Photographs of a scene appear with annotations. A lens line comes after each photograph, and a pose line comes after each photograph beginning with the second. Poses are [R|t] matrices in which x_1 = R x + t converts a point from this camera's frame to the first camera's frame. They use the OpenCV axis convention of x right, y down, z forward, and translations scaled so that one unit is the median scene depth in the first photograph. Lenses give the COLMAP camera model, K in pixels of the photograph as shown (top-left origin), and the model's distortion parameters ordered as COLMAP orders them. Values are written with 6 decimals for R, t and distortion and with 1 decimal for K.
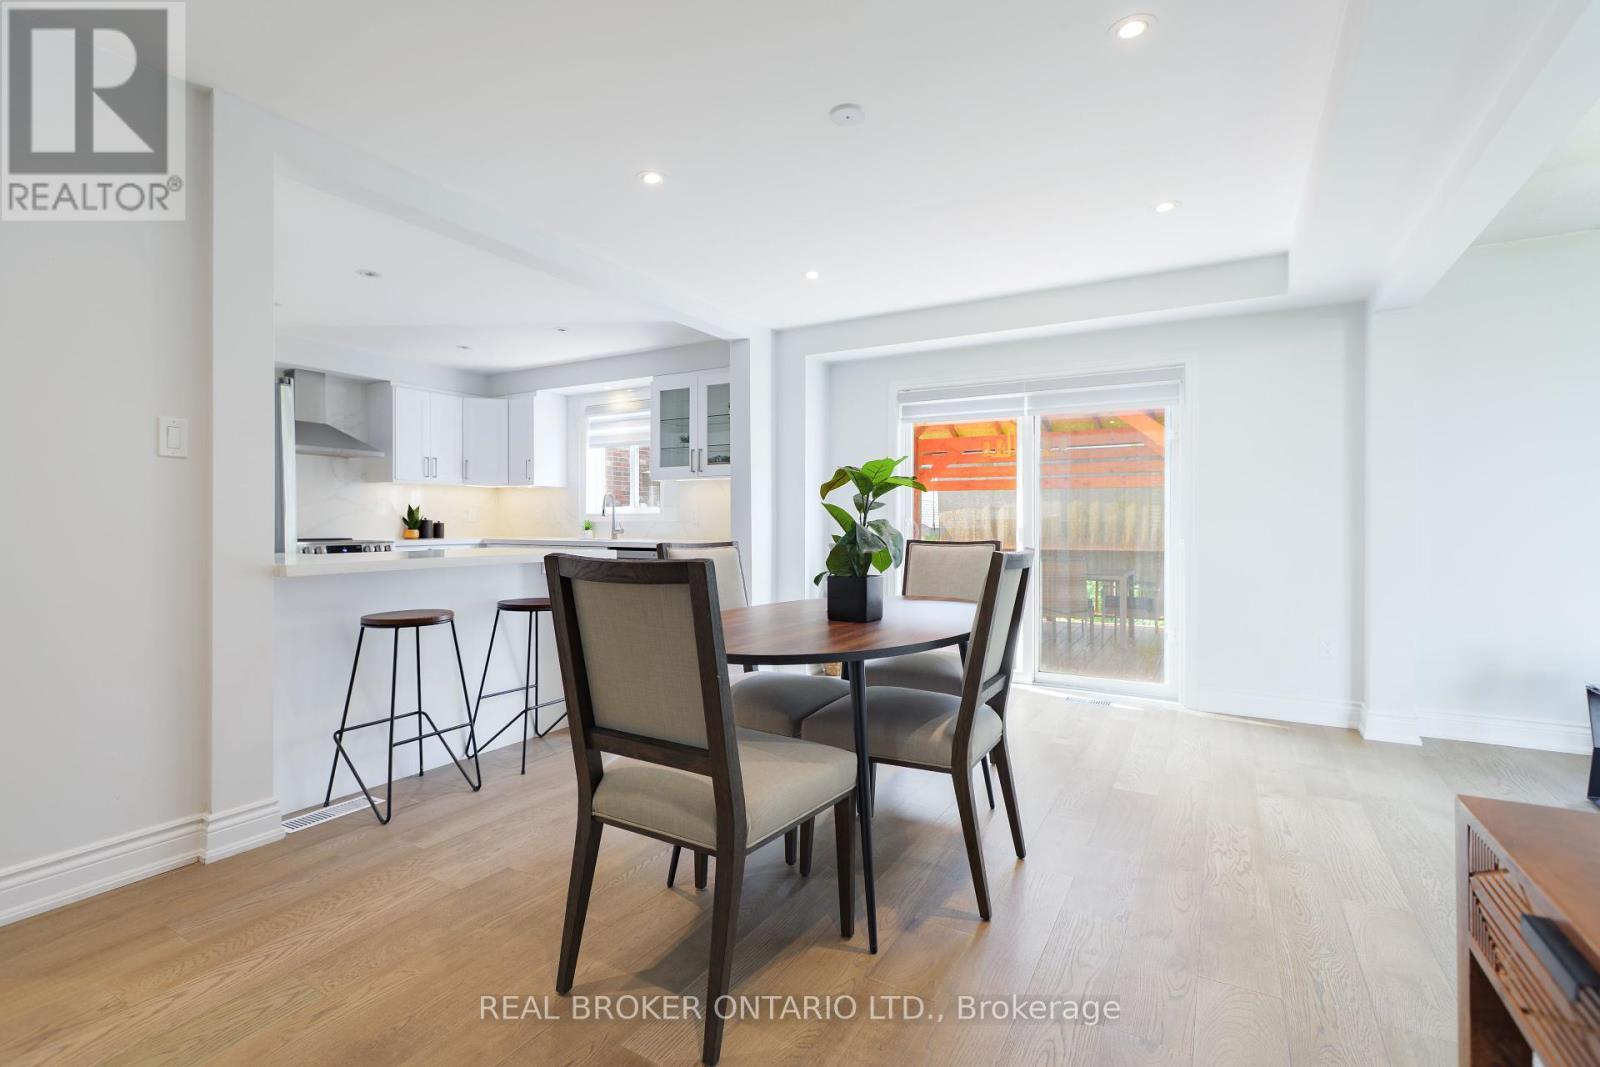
lens RADIAL K [[722.2, 0, 796.3], [0, 722.2, 524.0], [0, 0, 1]] dist [0.000874, 0.000085]
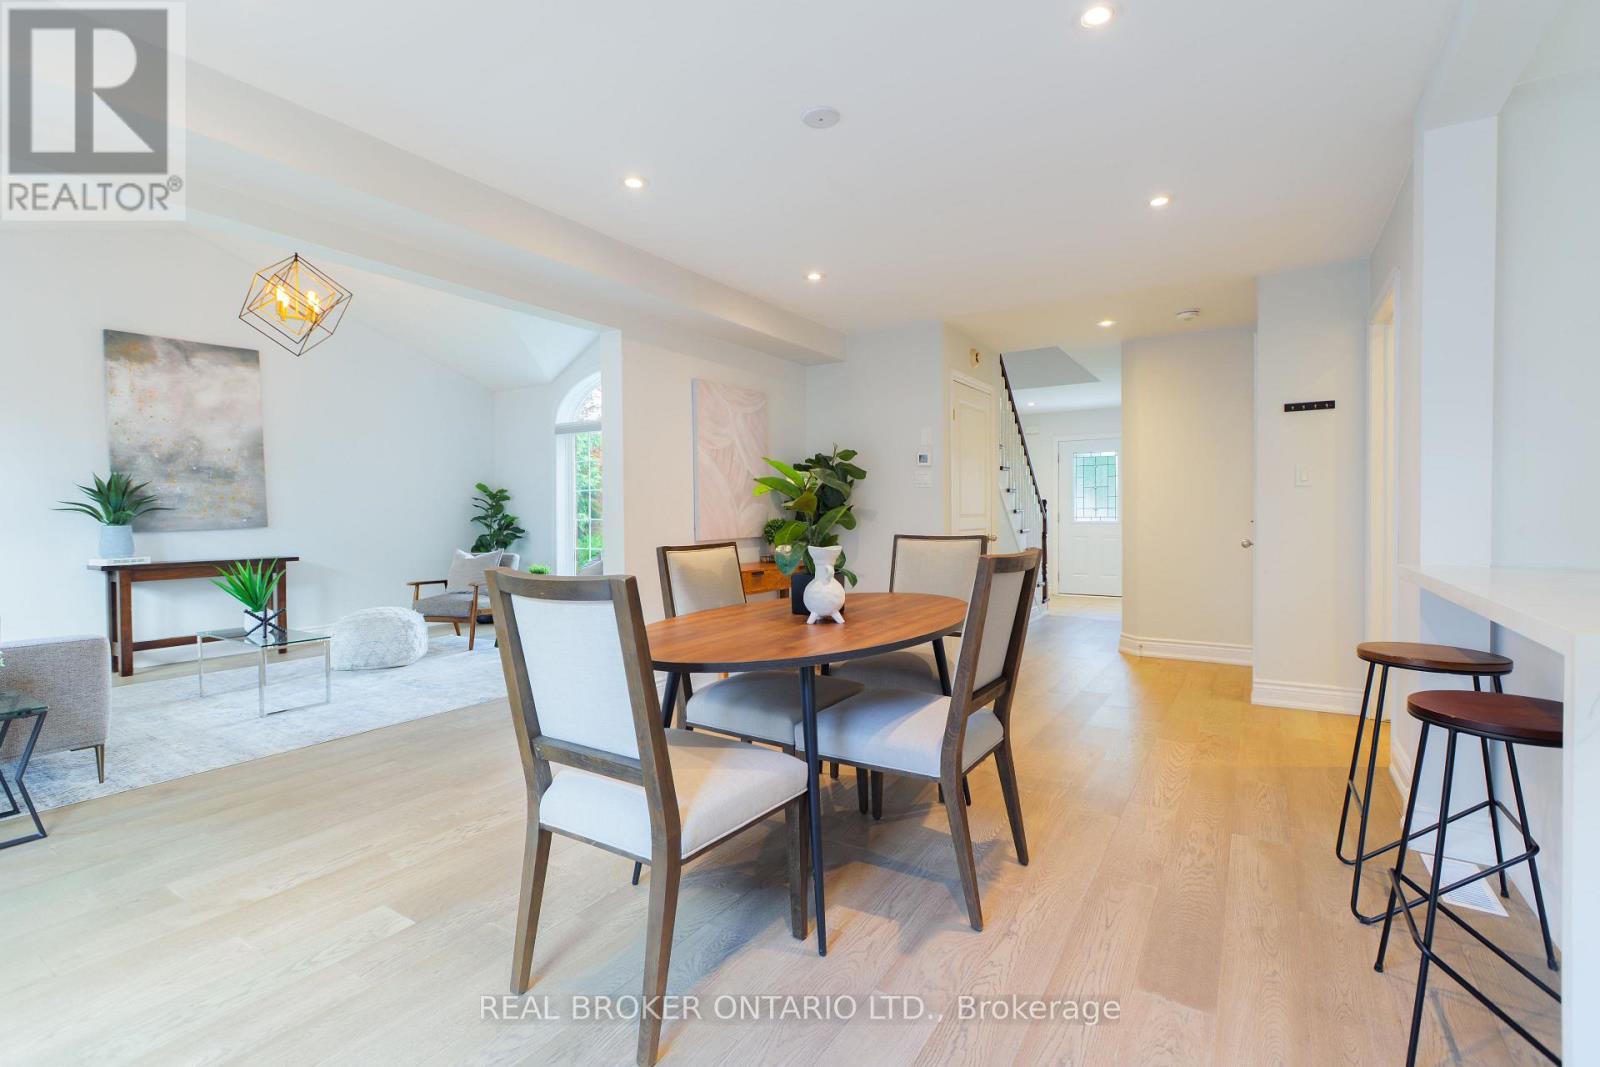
lens RADIAL K [[722.2, 0, 801.5], [0, 722.2, 525.2], [0, 0, 1]] dist [0.000874, 0.000085]
pose [[-0.999137, 0.005096, 0.041217, 0.023422], [0.005975, 0.999757, 0.021235, -0.008806], [-0.041098, 0.021463, -0.998925, 0.818708]]
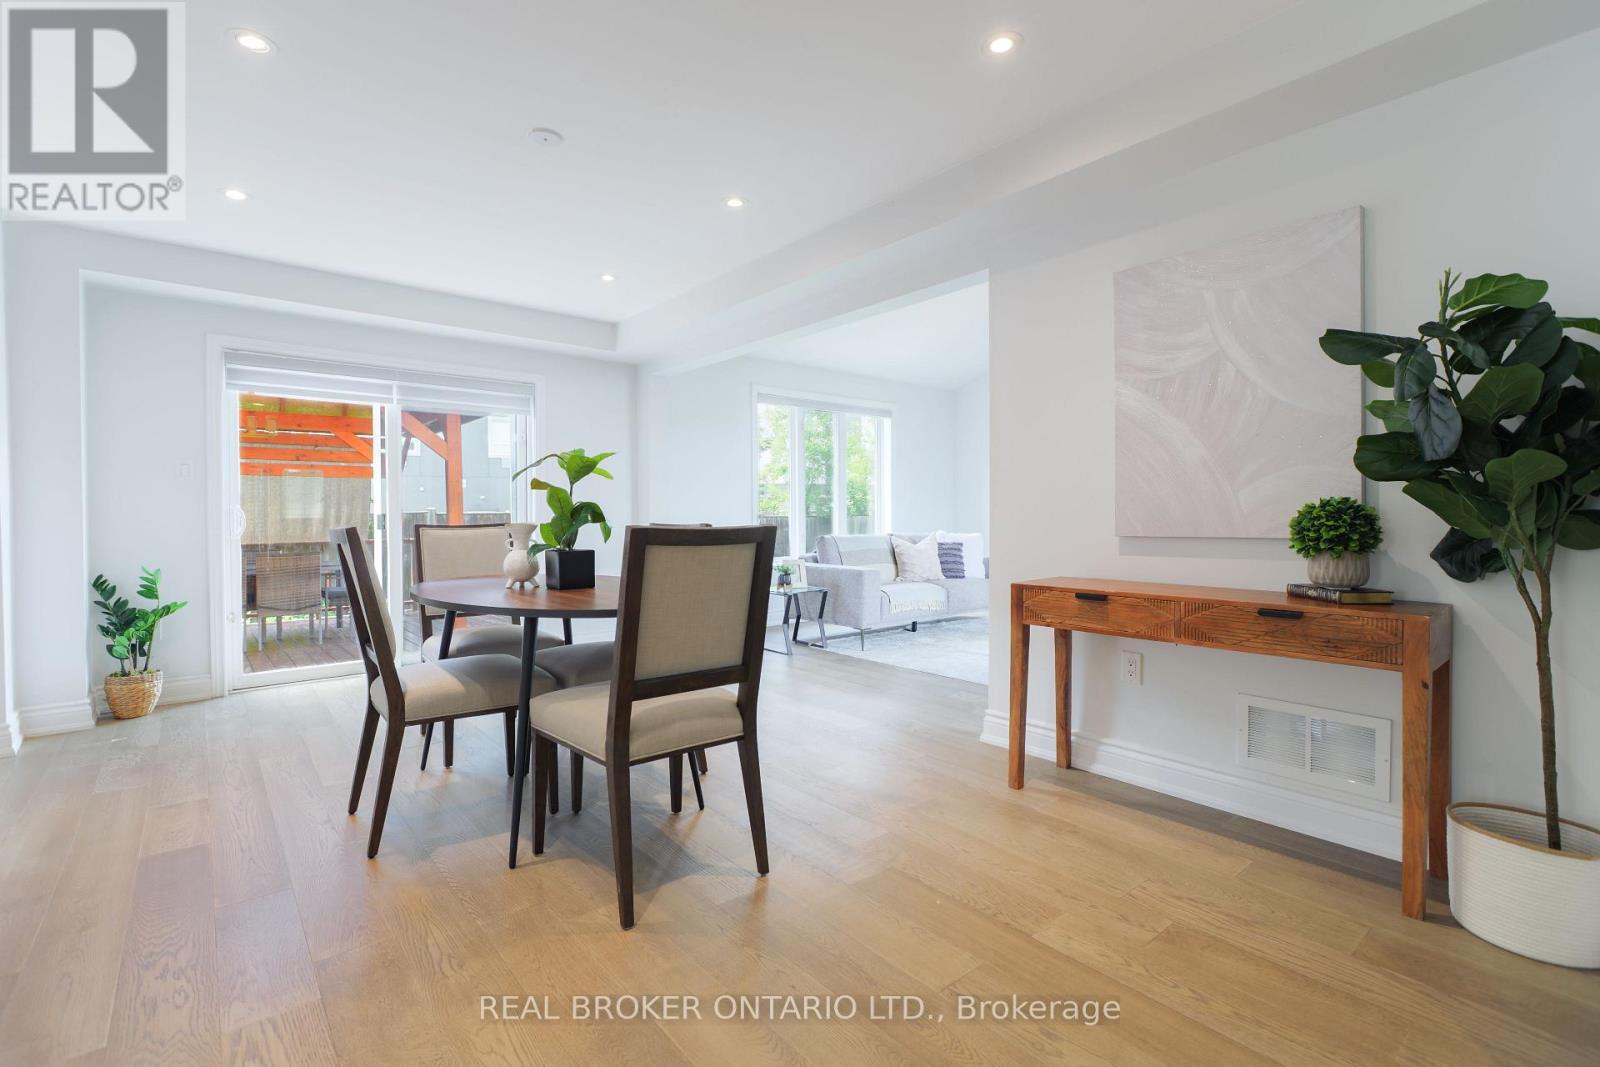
lens RADIAL K [[722.2, 0, 791.4], [0, 722.2, 523.4], [0, 0, 1]] dist [0.000874, 0.000085]
pose [[0.351315, -0.015817, 0.936124, -0.345074], [0.009730, 0.999865, 0.013242, 0.006900], [-0.936207, 0.004456, 0.351421, 0.104691]]
